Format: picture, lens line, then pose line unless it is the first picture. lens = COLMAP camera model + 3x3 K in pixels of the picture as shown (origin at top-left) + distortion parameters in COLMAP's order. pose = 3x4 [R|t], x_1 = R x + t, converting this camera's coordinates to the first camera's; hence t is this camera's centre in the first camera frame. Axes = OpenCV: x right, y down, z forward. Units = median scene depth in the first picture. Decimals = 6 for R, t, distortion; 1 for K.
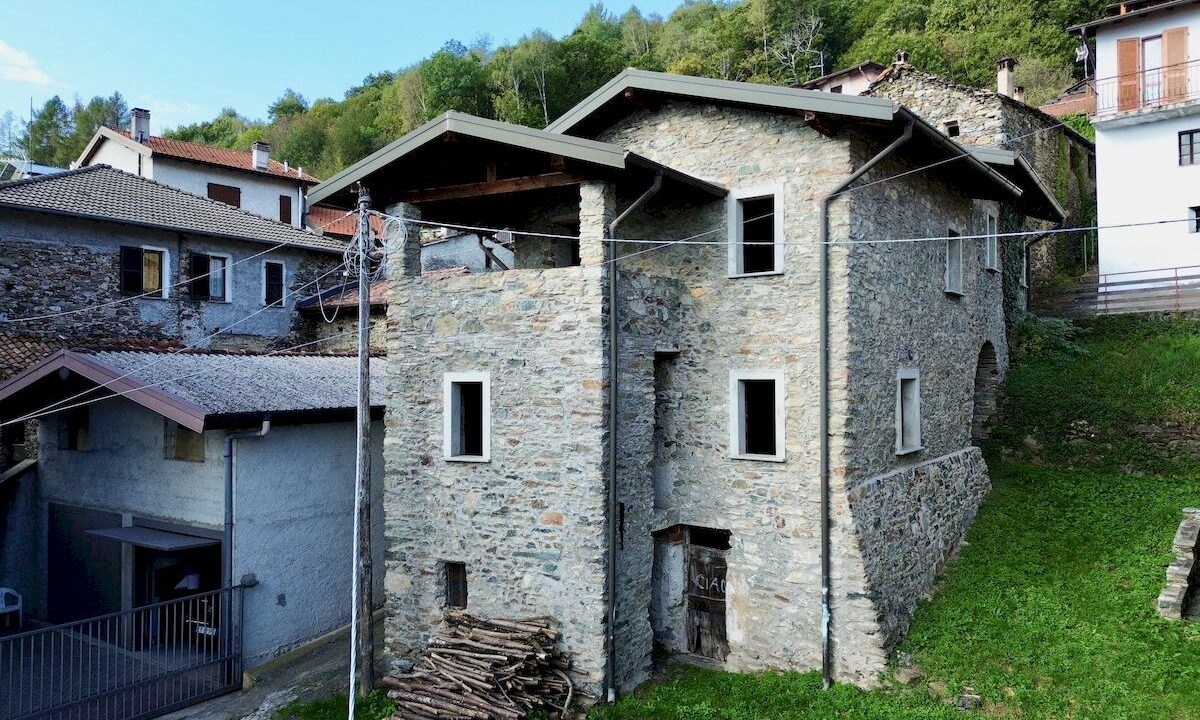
lens RADIAL K [[849.4, 0, 603.9], [0, 849.4, 356.6], [0, 0, 1]] dist [0.080948, -0.083342]
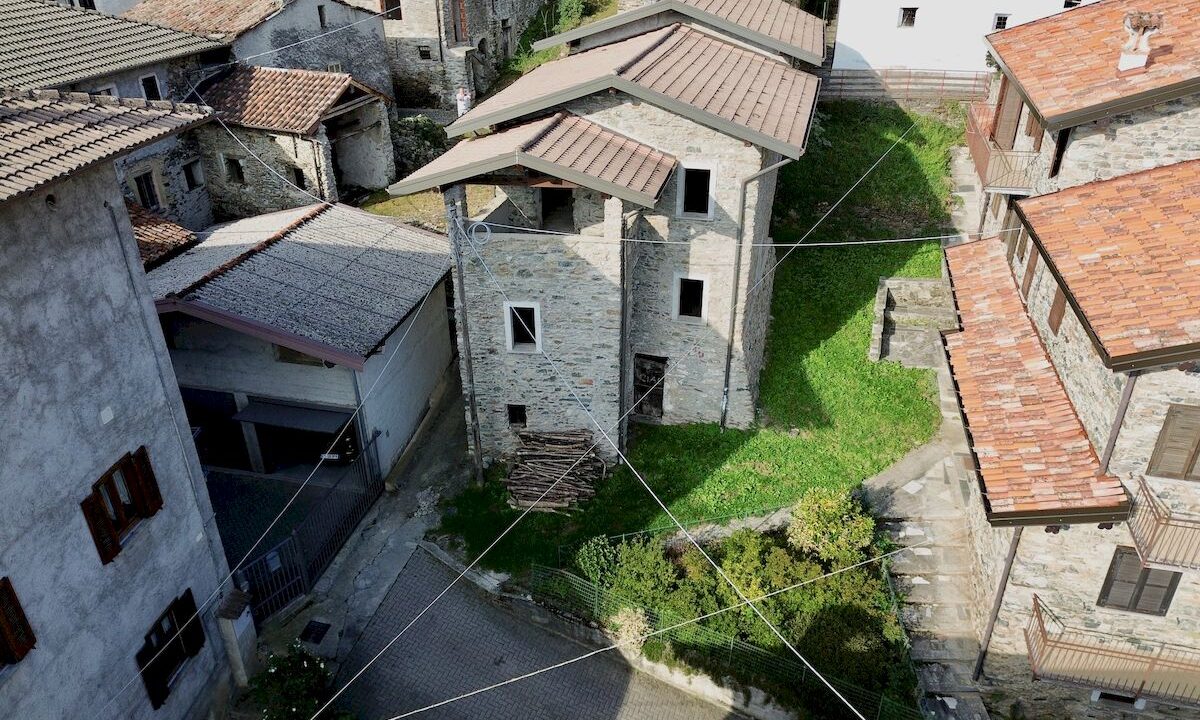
lens RADIAL K [[842.6, 0, 601.4], [0, 842.6, 356.7], [0, 0, 1]] dist [0.129718, -0.237563]
pose [[0.930948, -0.176280, 0.319782, -0.534232], [-0.006458, 0.867667, 0.497104, -0.656460], [-0.365094, -0.464844, 0.806614, -0.326867]]
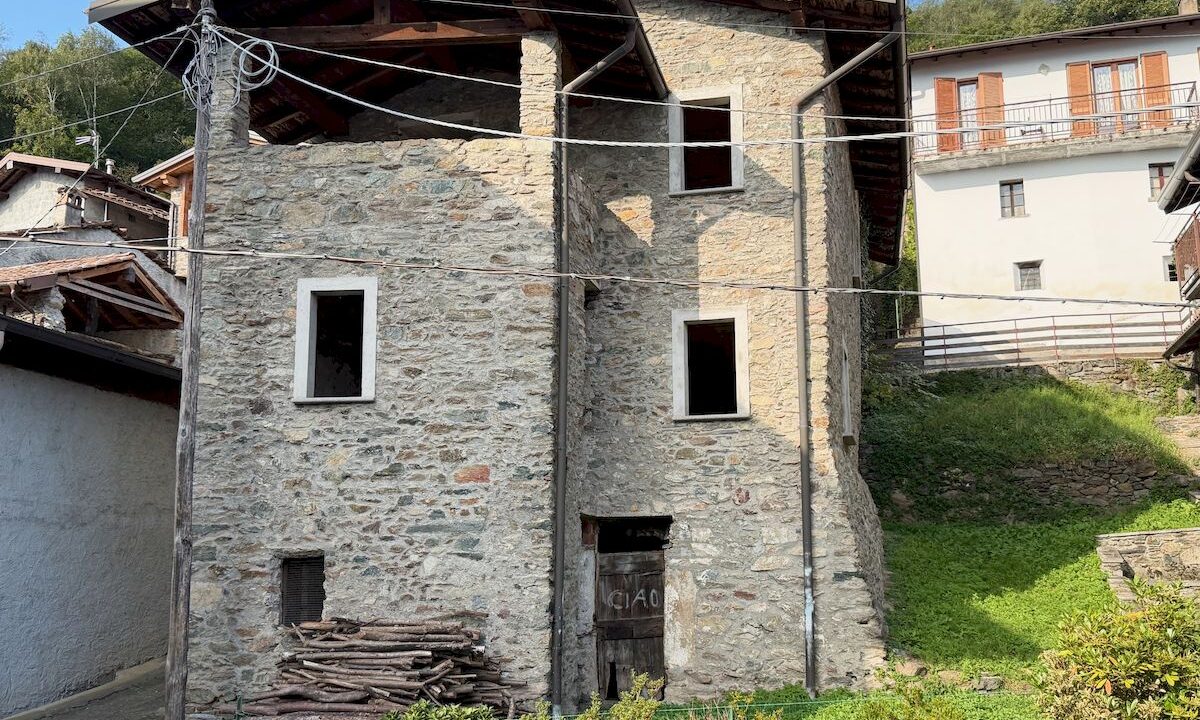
lens RADIAL K [[1210.1, 0, 600.1], [0, 1210.1, 375.4], [0, 0, 1]] dist [0.185148, -0.421954]
pose [[0.928811, 0.063430, 0.365086, -0.324368], [-0.007807, 0.988371, -0.151859, 0.250628], [-0.370473, 0.138199, 0.918505, 0.008581]]
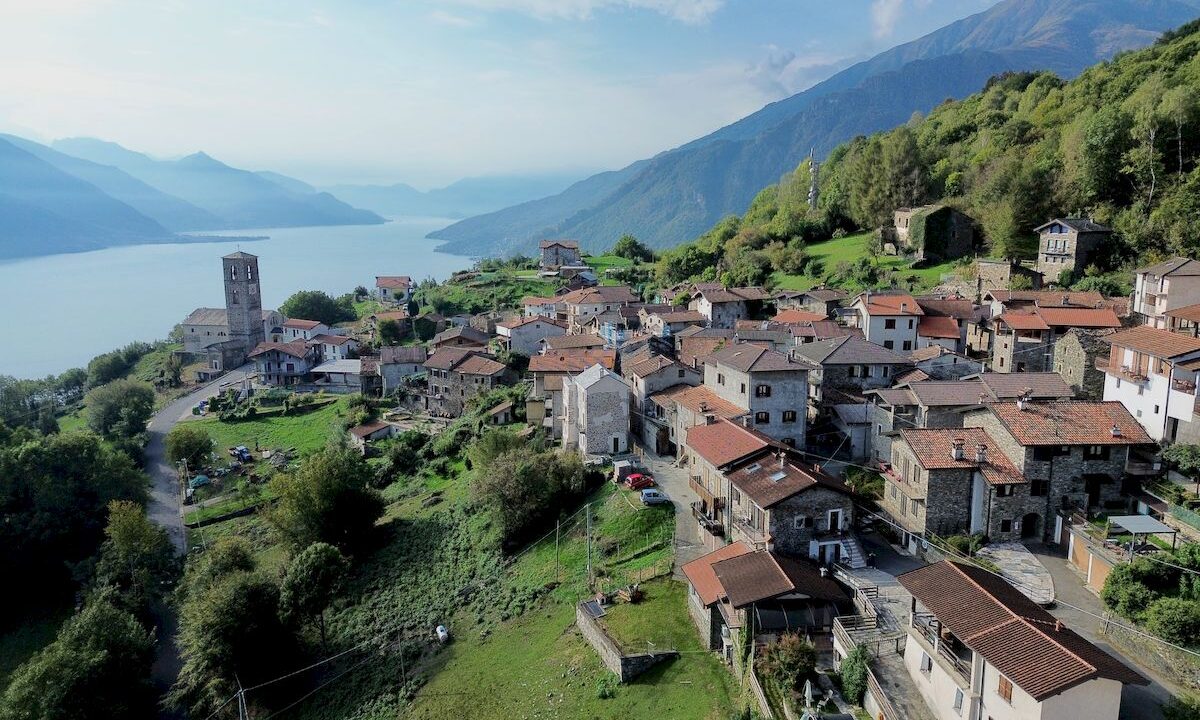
lens RADIAL K [[849.4, 0, 603.9], [0, 849.4, 356.6], [0, 0, 1]] dist [0.080948, -0.083342]
pose [[0.625327, 0.144241, -0.766916, 3.618476], [0.017997, 0.979842, 0.198962, -1.905580], [0.780155, -0.138218, 0.610126, -4.799376]]
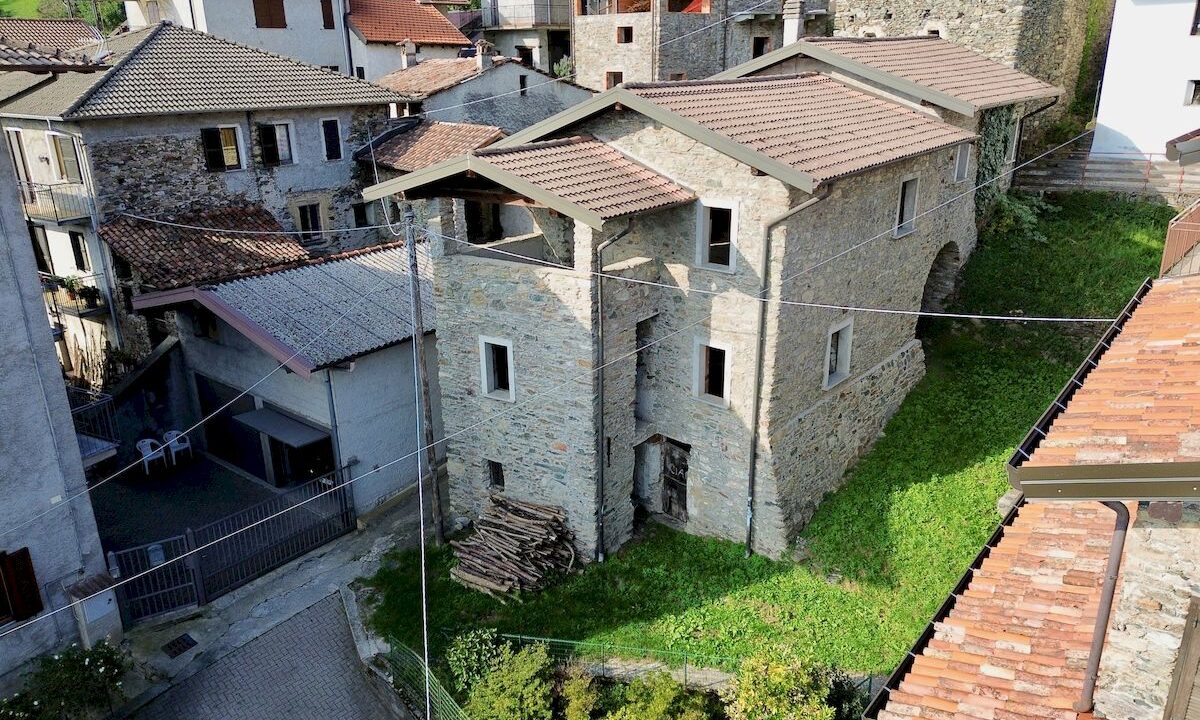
lens RADIAL K [[859.3, 0, 601.9], [0, 859.3, 353.7], [0, 0, 1]] dist [0.094003, -0.095825]
pose [[0.997342, 0.017358, -0.070760, 0.102785], [0.008756, 0.935611, 0.352923, -0.436489], [0.072330, -0.352605, 0.932973, -0.260355]]
